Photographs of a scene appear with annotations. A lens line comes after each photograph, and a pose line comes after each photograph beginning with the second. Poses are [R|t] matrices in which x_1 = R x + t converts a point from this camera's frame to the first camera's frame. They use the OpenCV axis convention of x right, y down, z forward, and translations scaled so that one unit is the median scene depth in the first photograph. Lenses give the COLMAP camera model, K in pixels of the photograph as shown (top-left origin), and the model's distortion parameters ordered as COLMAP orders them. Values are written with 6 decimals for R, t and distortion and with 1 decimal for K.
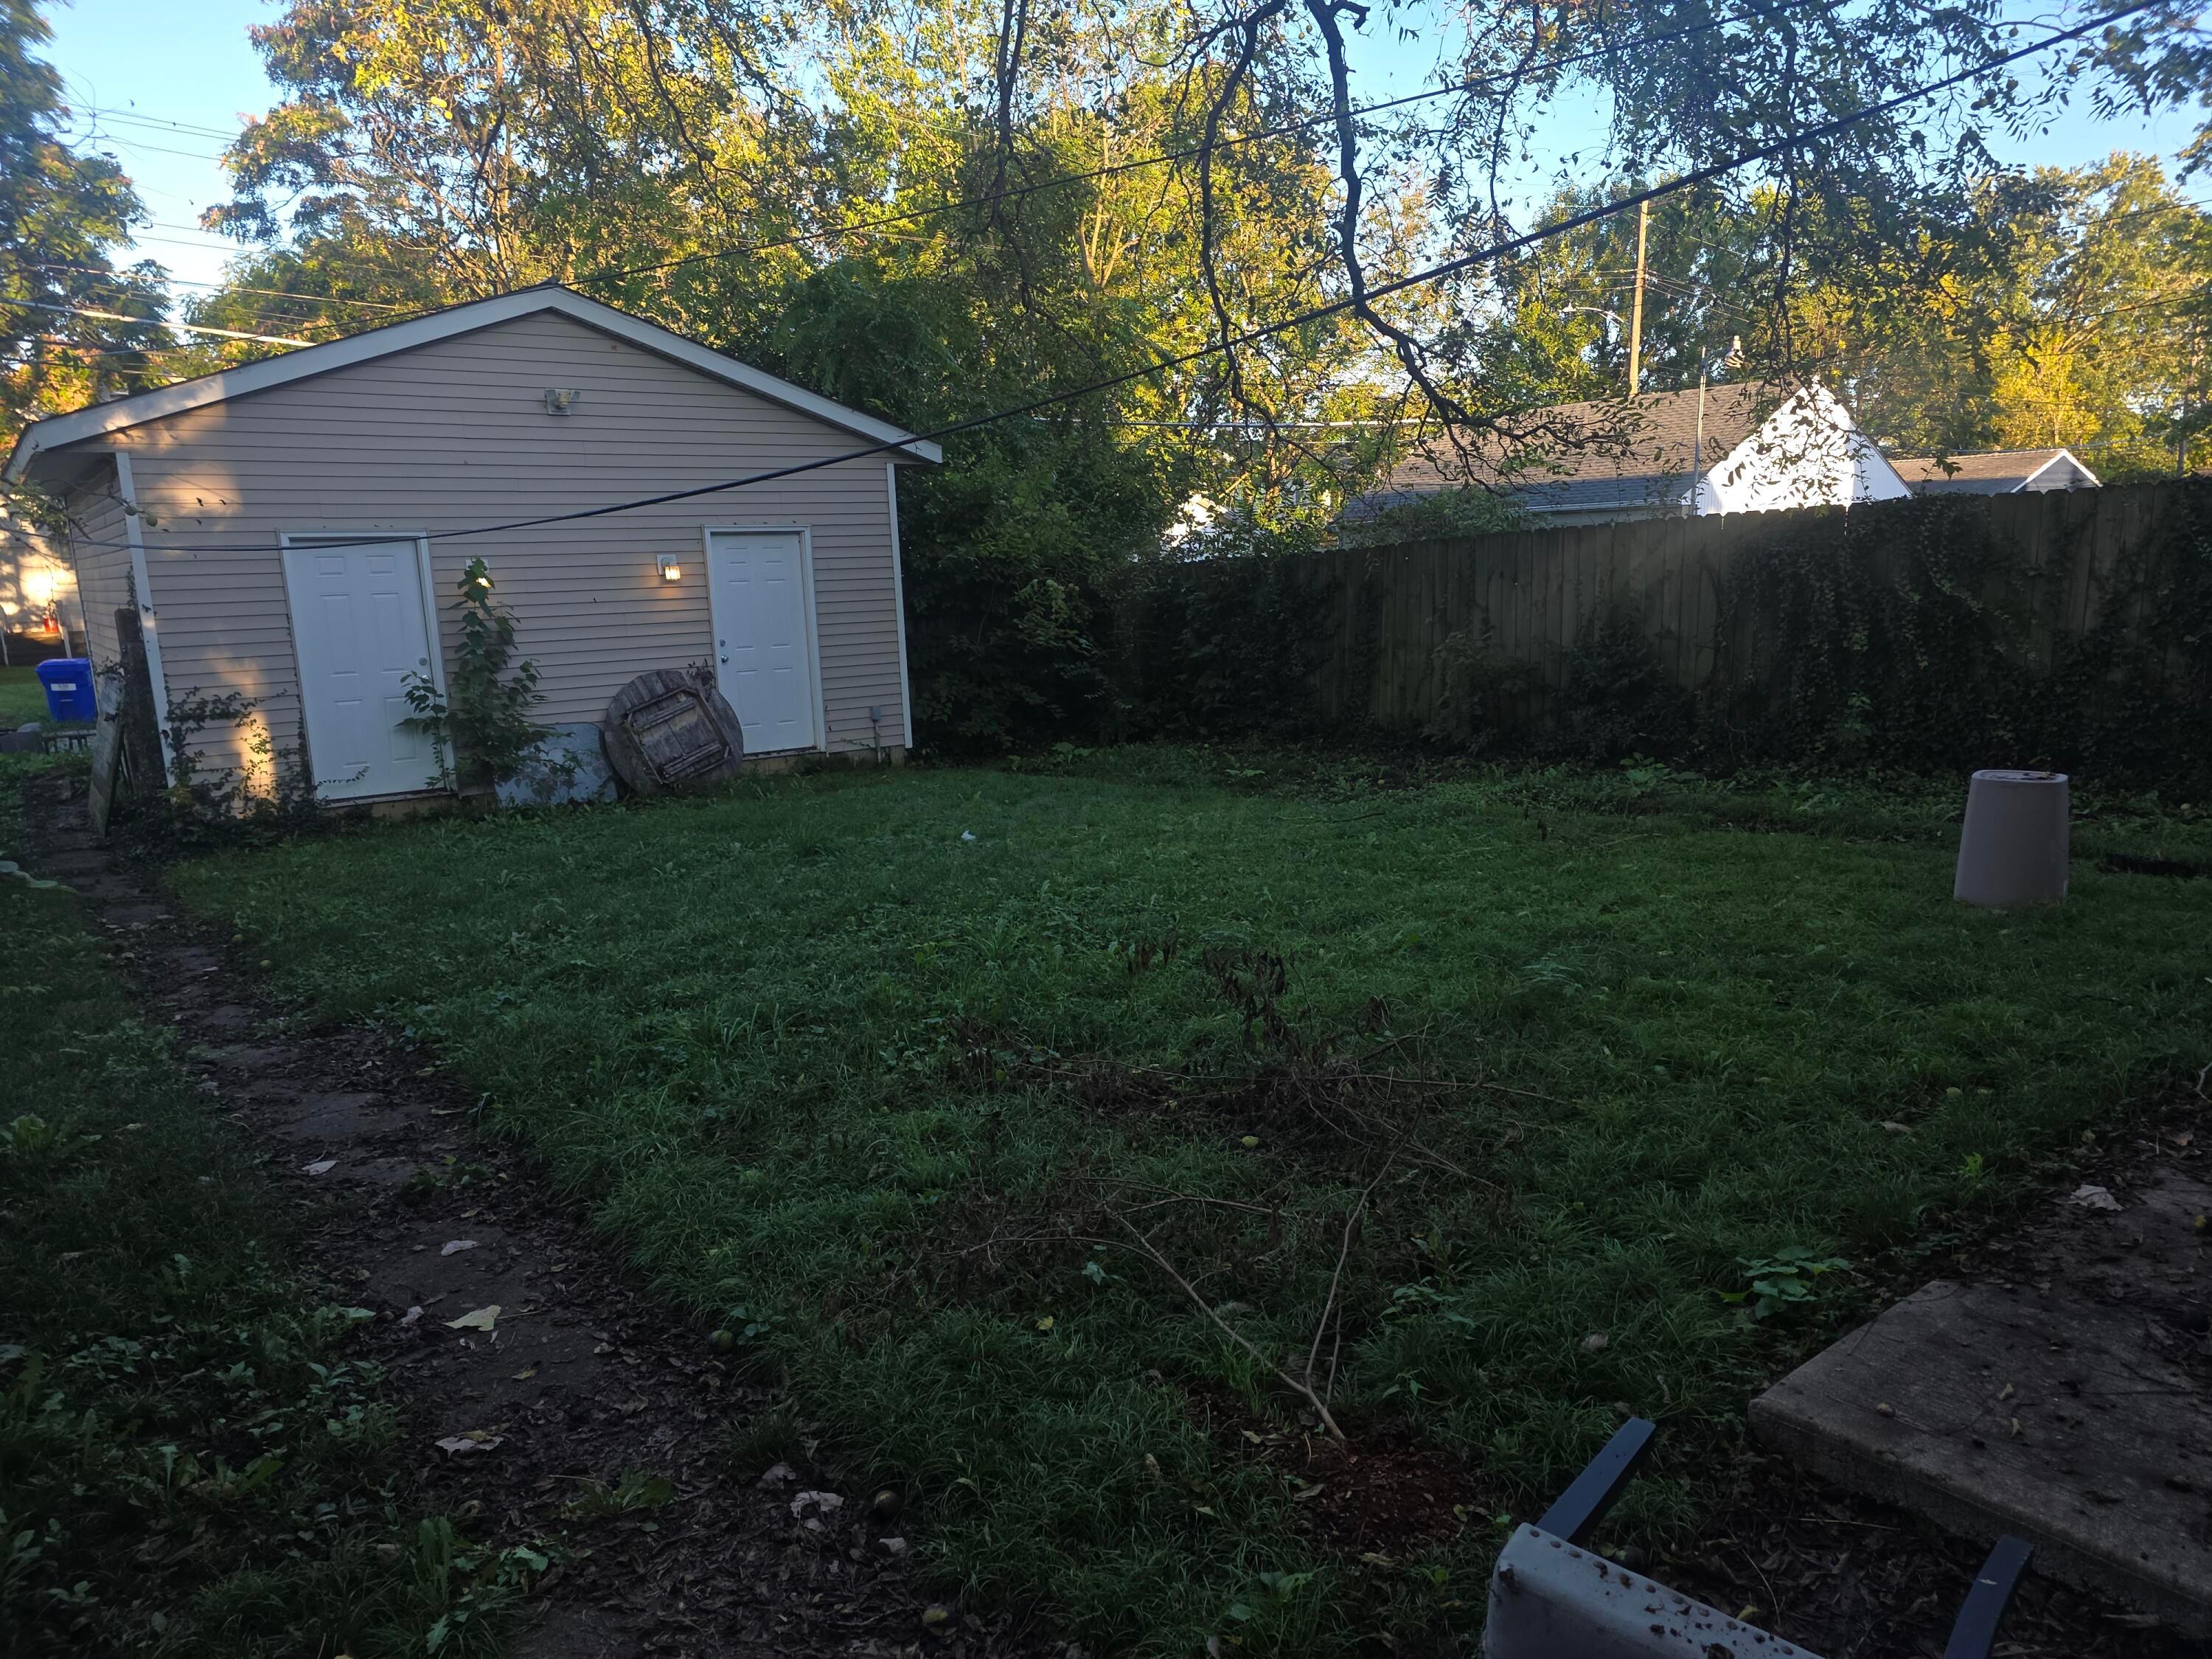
lens RADIAL K [[1495.2, 0, 1106.0], [0, 1495.2, 829.5], [0, 0, 1]] dist [0.063597, -0.046133]
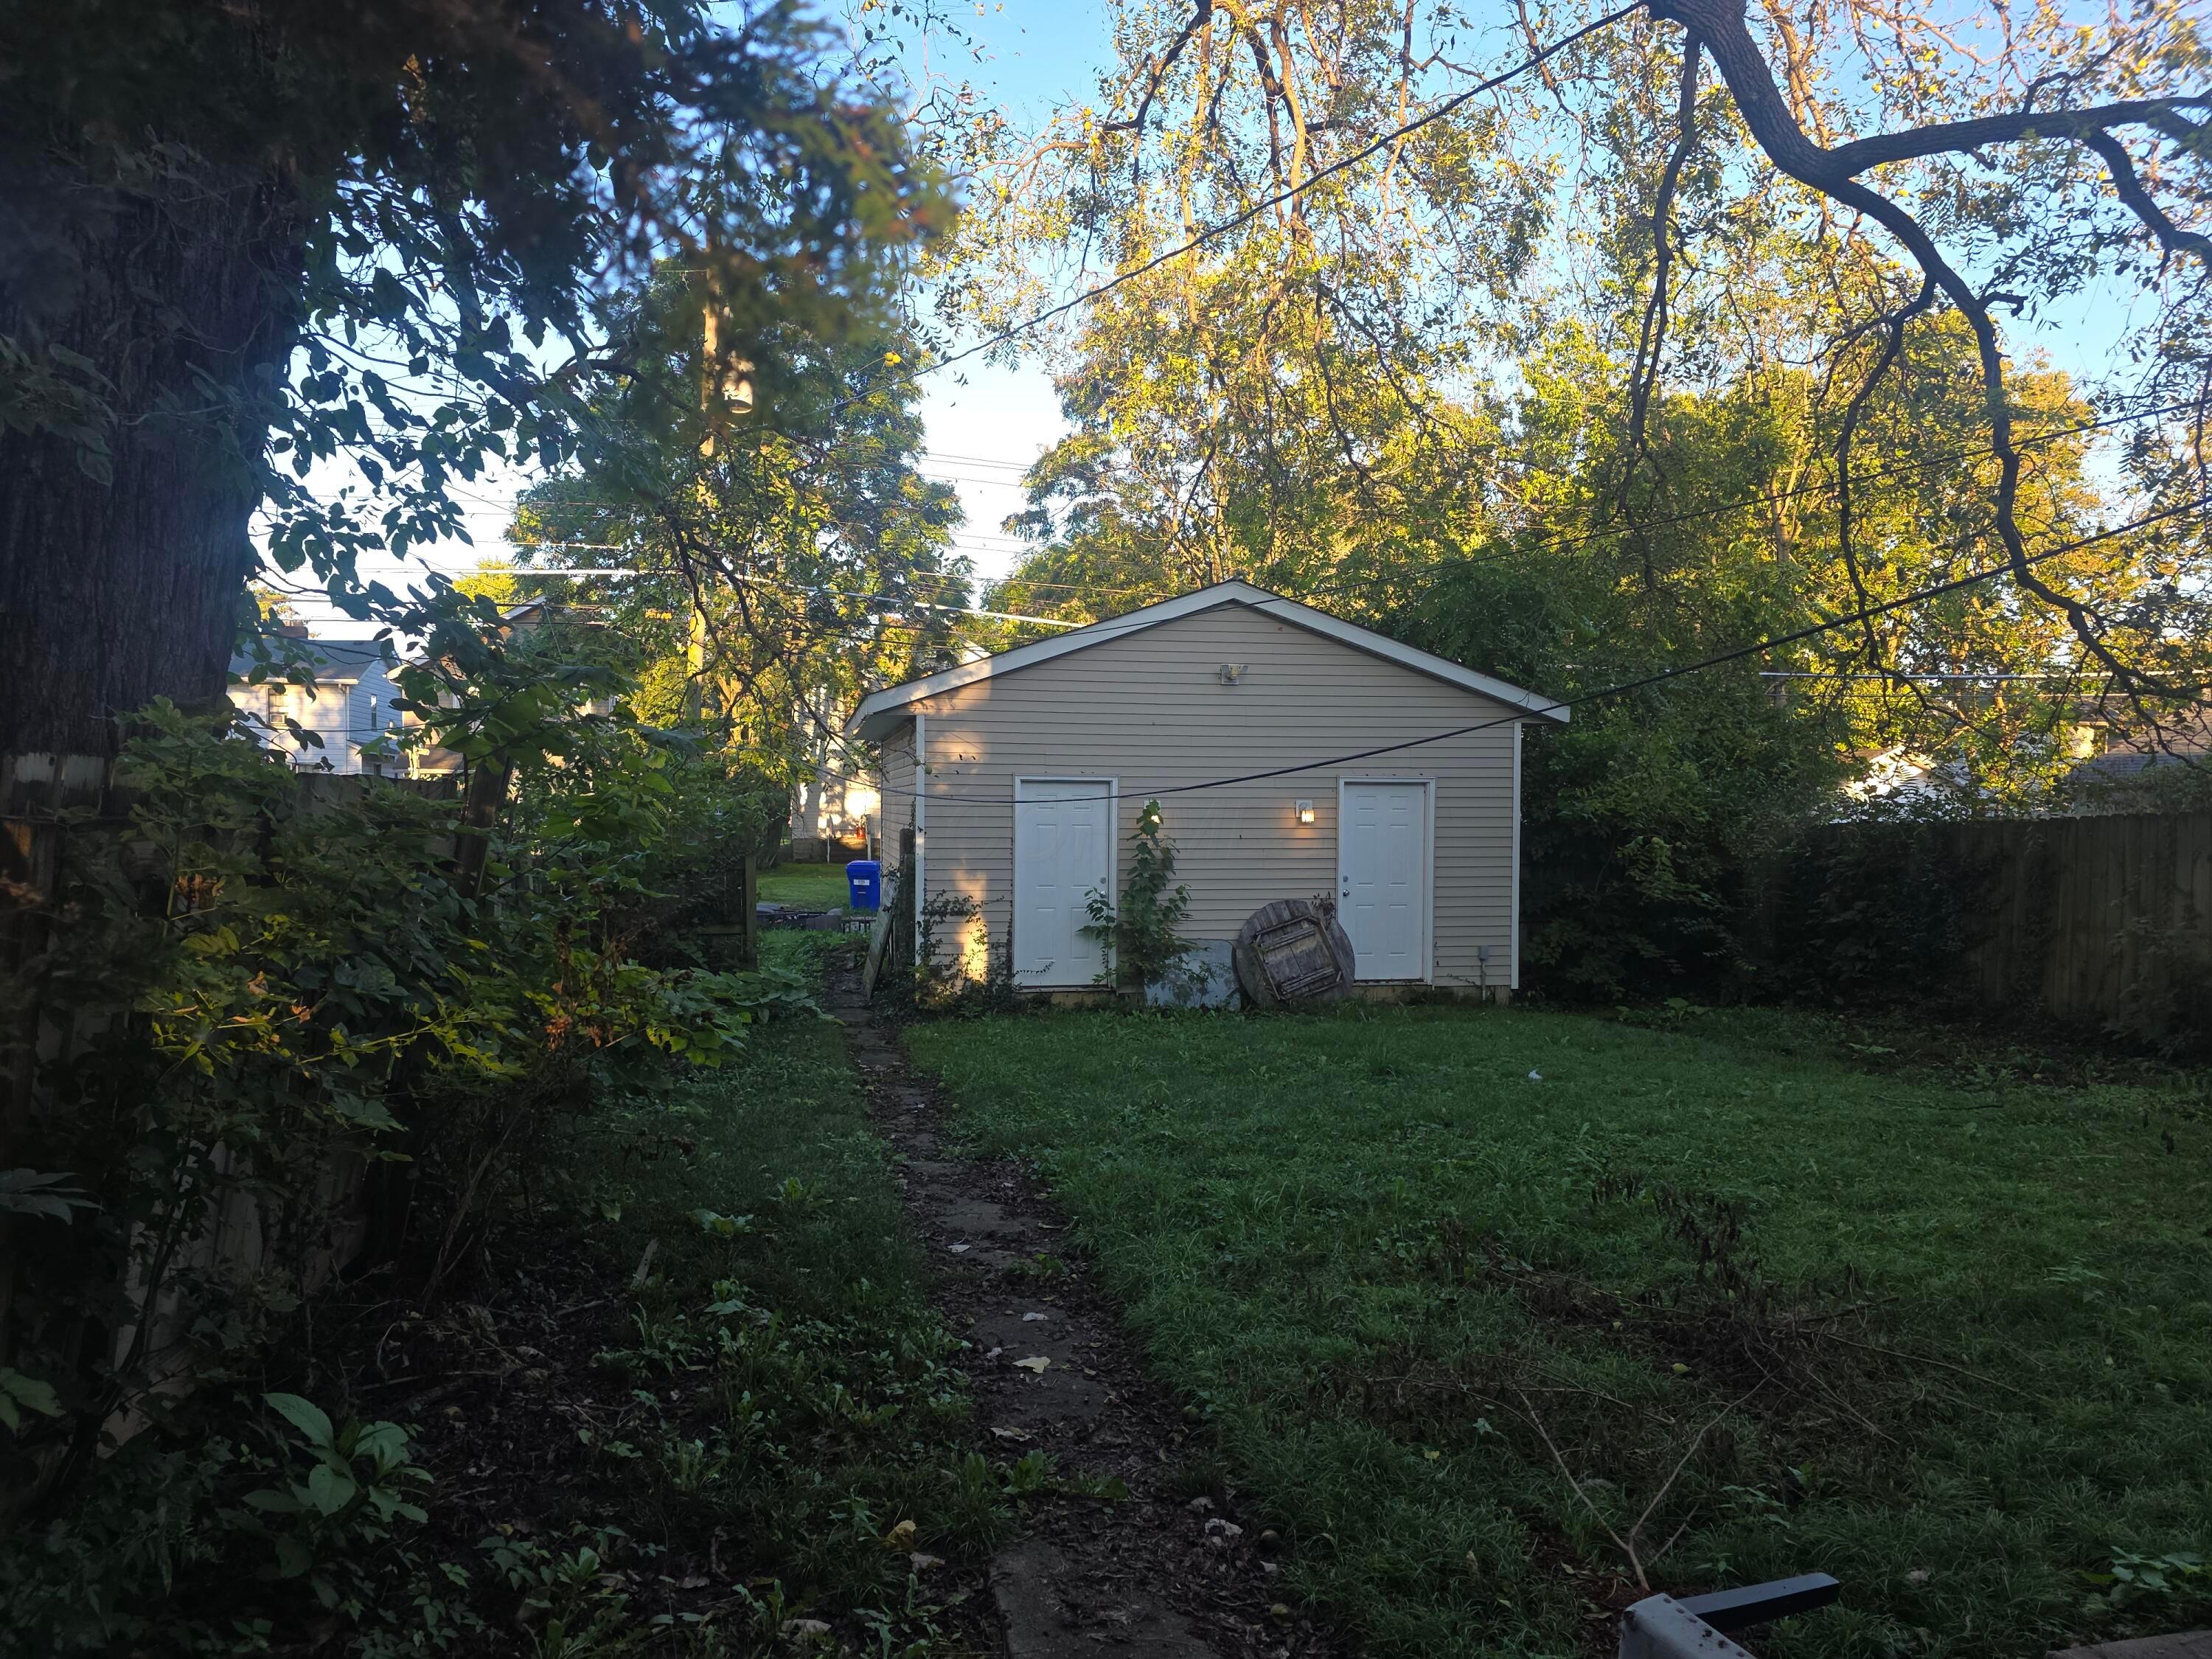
lens RADIAL K [[1495.2, 0, 1106.0], [0, 1495.2, 829.5], [0, 0, 1]] dist [0.063597, -0.046133]
pose [[0.903224, 0.048067, -0.426469, 0.065614], [-0.113191, 0.985204, -0.128687, 0.003873], [0.413973, 0.164506, 0.895301, -0.089790]]
